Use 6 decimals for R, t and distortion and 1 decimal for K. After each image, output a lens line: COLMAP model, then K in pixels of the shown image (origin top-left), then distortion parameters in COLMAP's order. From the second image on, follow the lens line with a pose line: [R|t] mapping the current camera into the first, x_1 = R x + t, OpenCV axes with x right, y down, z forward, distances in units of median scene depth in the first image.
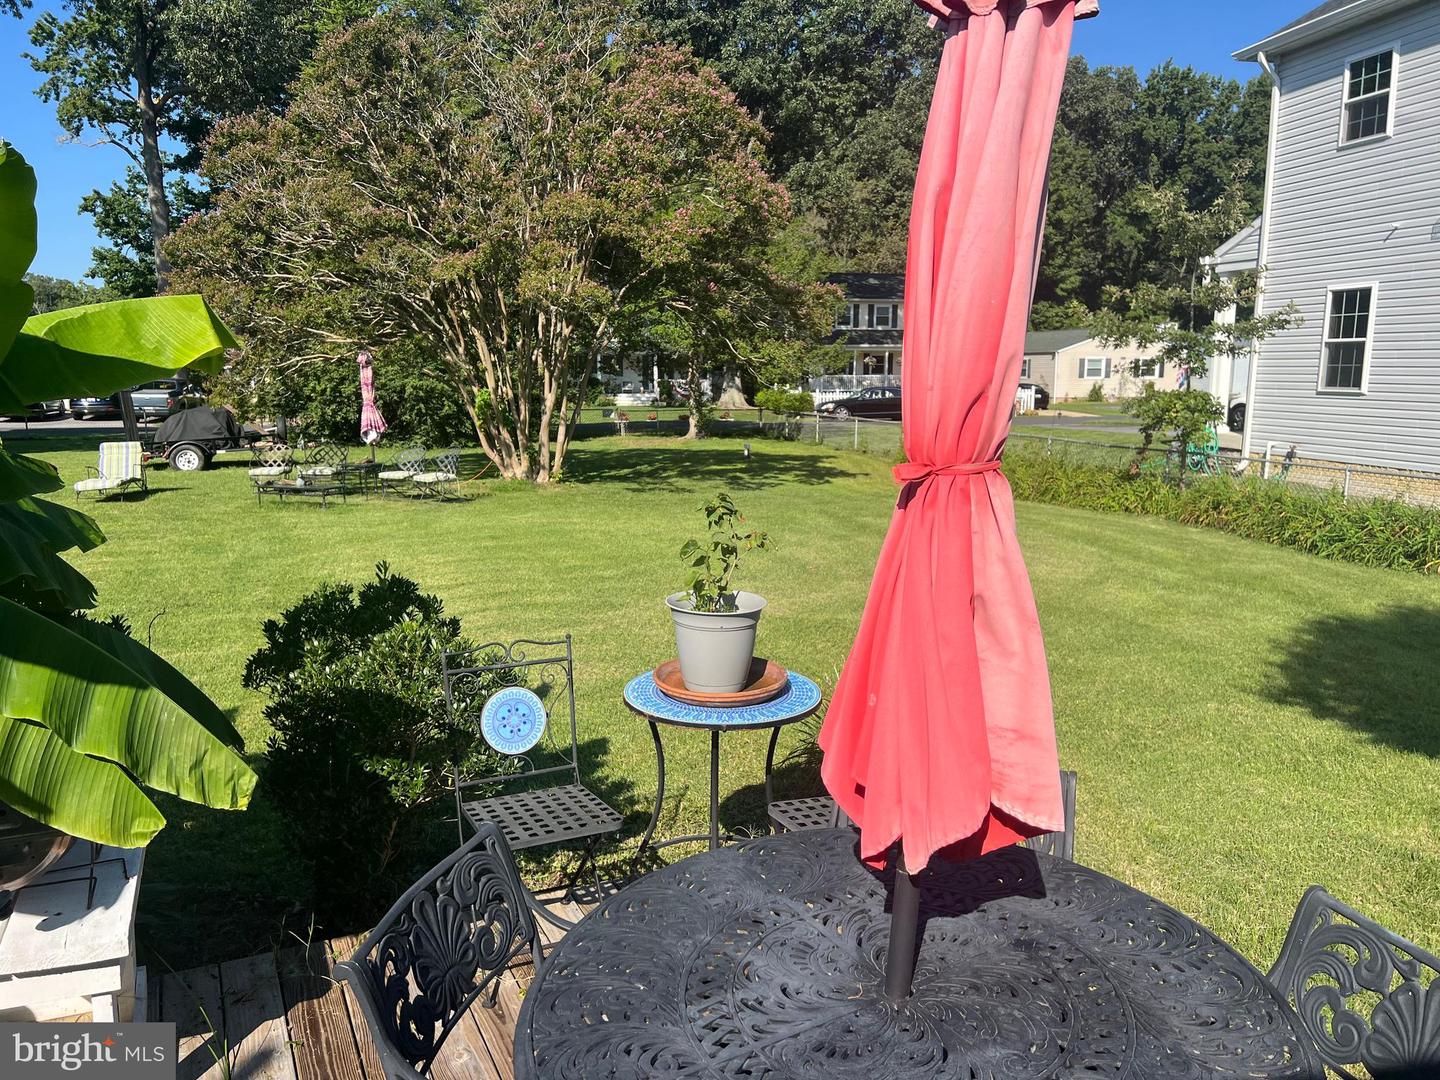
lens RADIAL K [[1077.5, 0, 718.2], [0, 1077.5, 516.5], [0, 0, 1]] dist [0.124323, -0.132654]
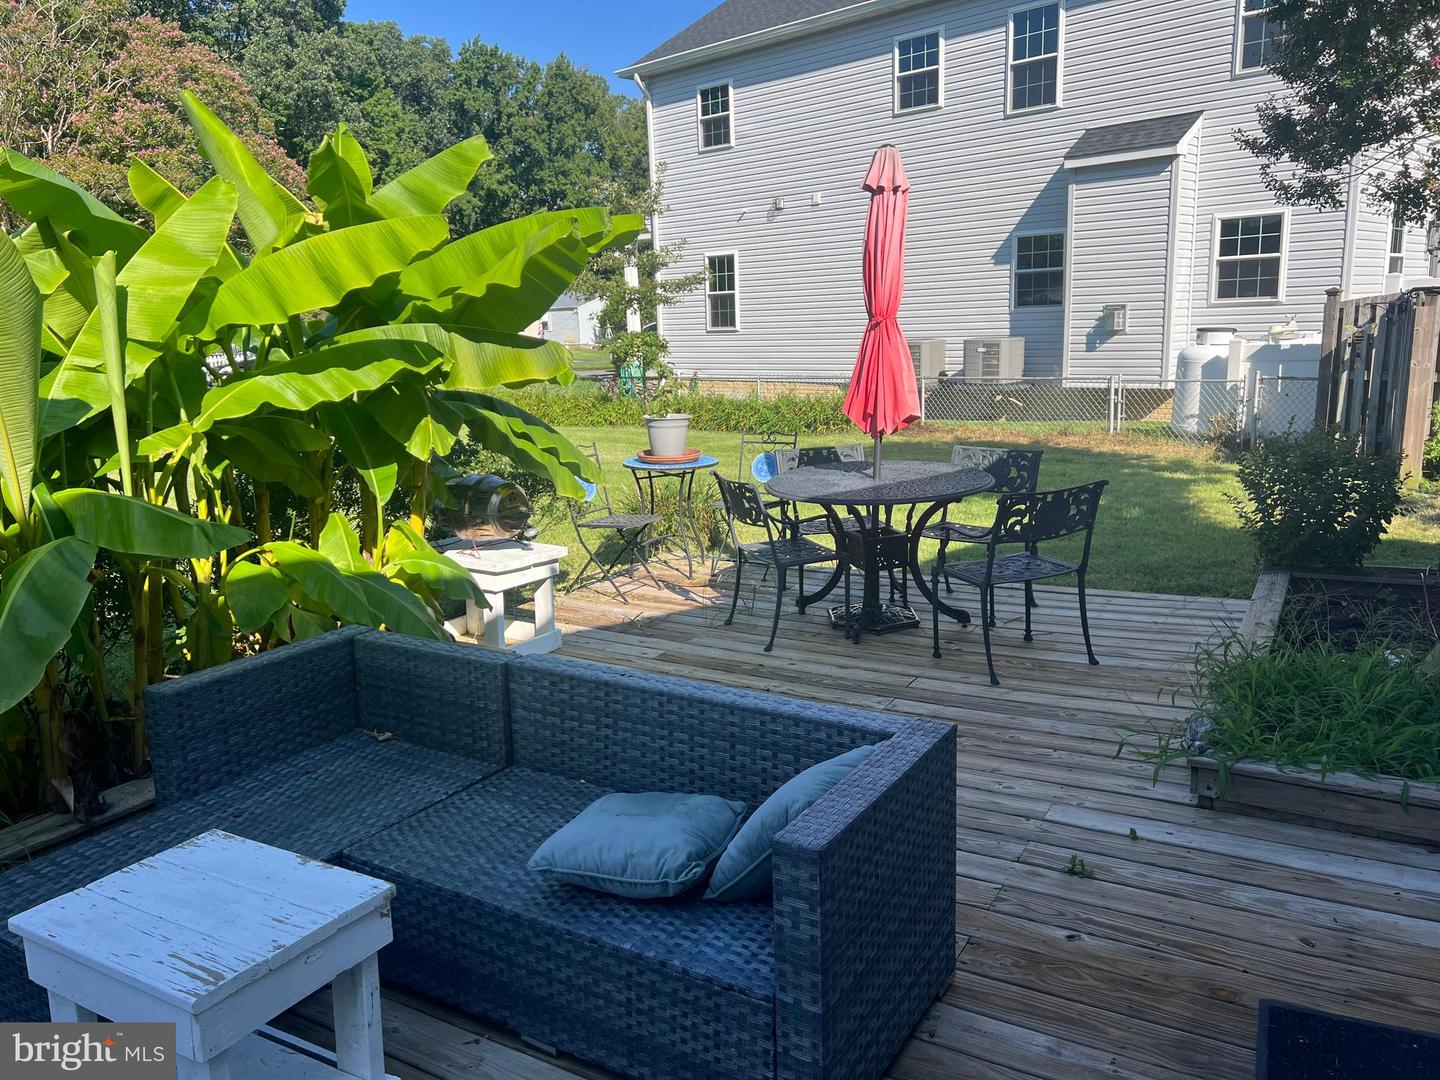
lens RADIAL K [[1078.2, 0, 717.4], [0, 1078.2, 517.3], [0, 0, 1]] dist [-0.001039, 0.006385]
pose [[0.839115, -0.131216, 0.527891, -0.174977], [0.110774, 0.991354, 0.070336, 0.022851], [-0.532556, -0.000543, 0.846395, -0.133201]]
